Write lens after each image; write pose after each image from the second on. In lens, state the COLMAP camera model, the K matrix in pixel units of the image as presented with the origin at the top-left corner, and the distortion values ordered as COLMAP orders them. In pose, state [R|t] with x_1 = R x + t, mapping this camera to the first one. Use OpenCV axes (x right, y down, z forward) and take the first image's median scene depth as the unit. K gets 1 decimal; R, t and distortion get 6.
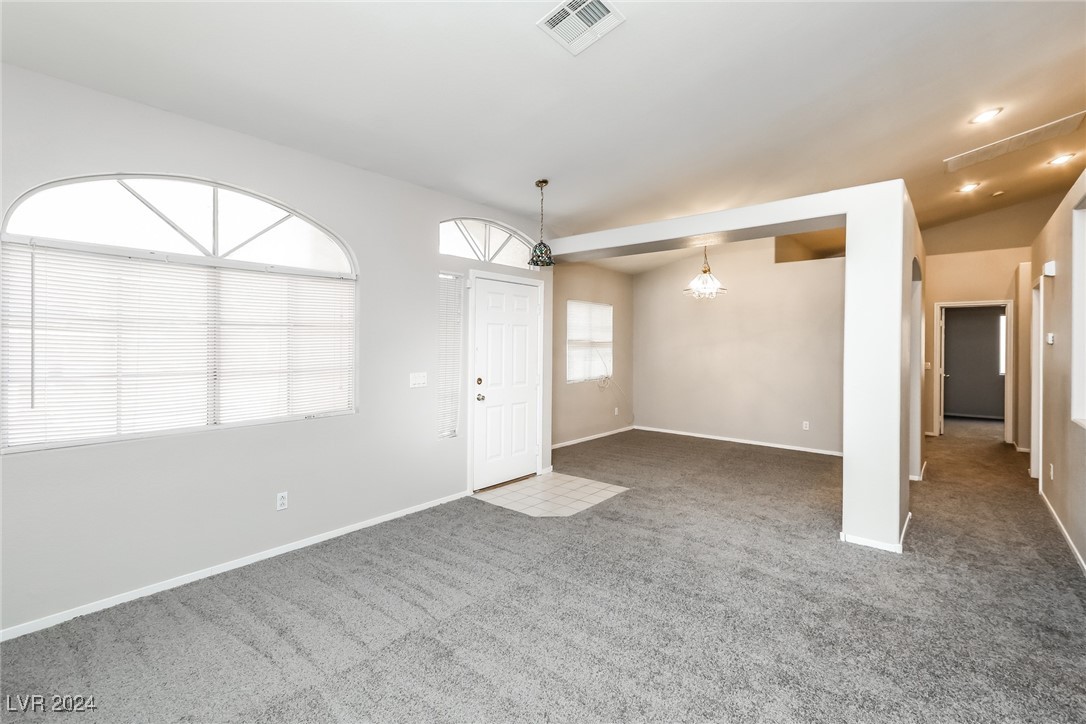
lens RADIAL K [[490.0, 0, 545.0], [0, 490.0, 344.3], [0, 0, 1]] dist [0.003209, 0.000450]
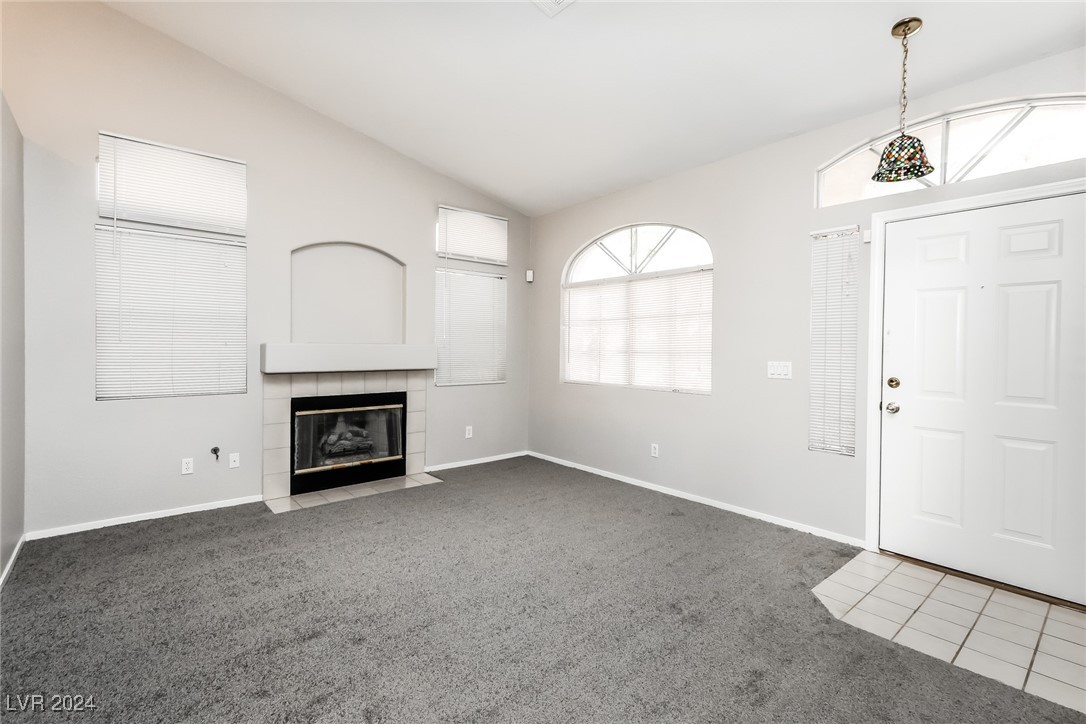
lens RADIAL K [[495.2, 0, 541.2], [0, 495.2, 356.6], [0, 0, 1]] dist [0.003011, 0.000382]
pose [[-0.176084, 0.012451, -0.984296, 0.658051], [-0.012856, 0.999806, 0.014947, 0.042269], [0.984291, 0.015286, -0.175890, 0.746766]]
